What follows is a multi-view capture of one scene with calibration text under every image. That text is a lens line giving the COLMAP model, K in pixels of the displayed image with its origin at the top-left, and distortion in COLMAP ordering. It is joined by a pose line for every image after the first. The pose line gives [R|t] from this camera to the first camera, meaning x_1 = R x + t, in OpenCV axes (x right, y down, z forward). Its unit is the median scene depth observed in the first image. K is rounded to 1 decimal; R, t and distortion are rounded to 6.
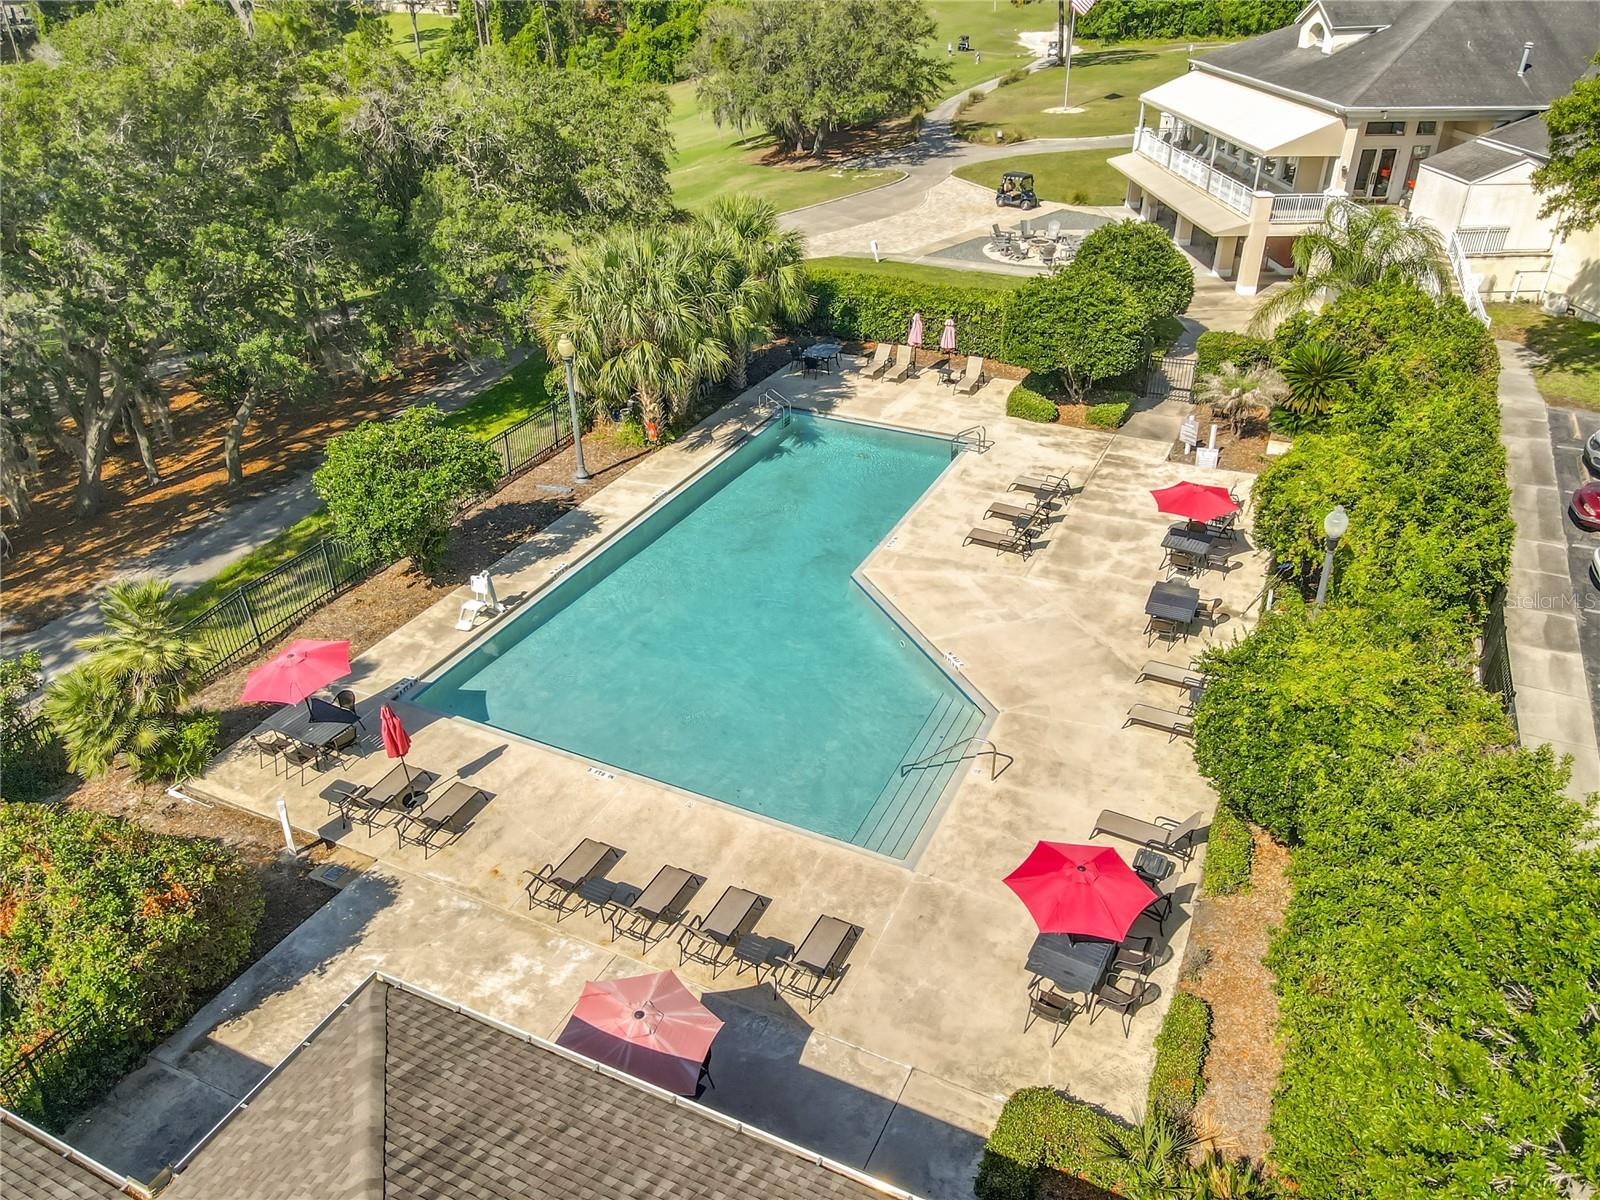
lens RADIAL K [[1204.5, 0, 800.0], [0, 1204.5, 600.0], [0, 0, 1]] dist [0.009745, -0.001055]
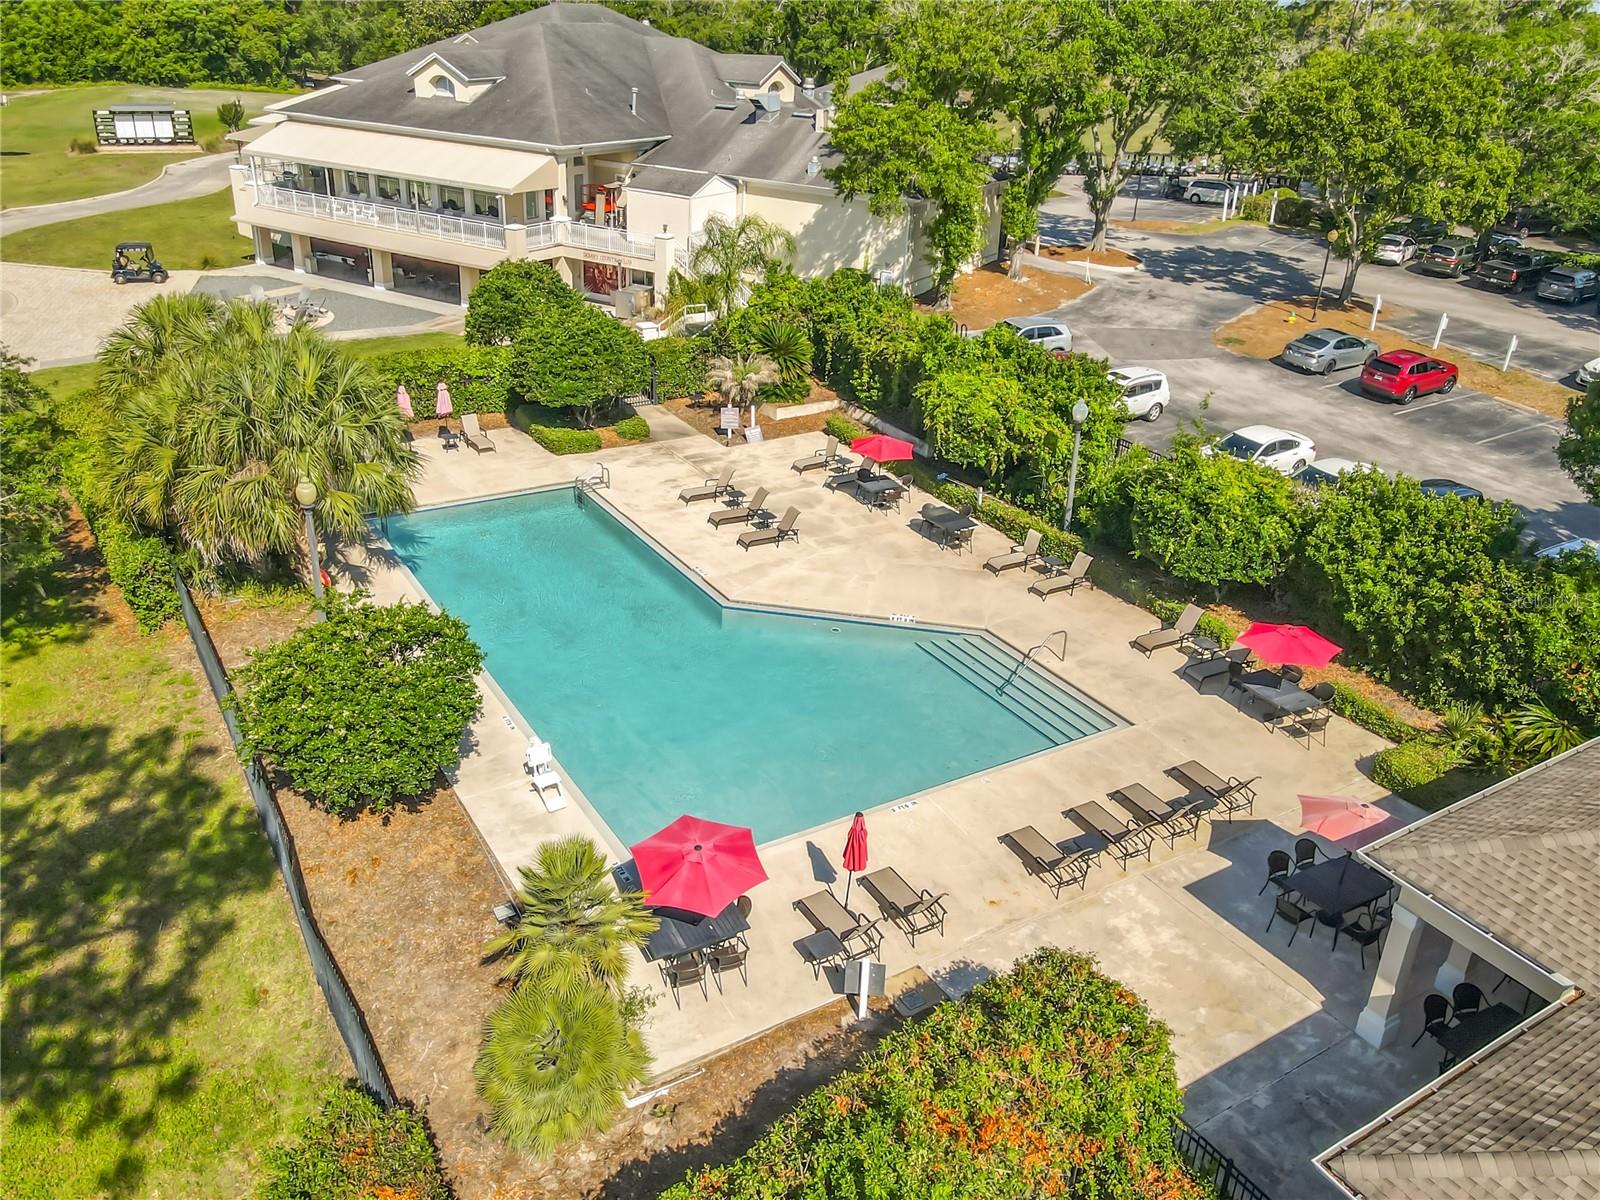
lens RADIAL K [[1204.5, 0, 800.0], [0, 1204.5, 600.0], [0, 0, 1]] dist [0.009745, -0.001055]
pose [[0.532108, -0.351499, 0.770266, -0.594738], [0.373364, 0.913934, 0.159136, -0.136641], [-0.759908, 0.202912, 0.617548, 0.250133]]
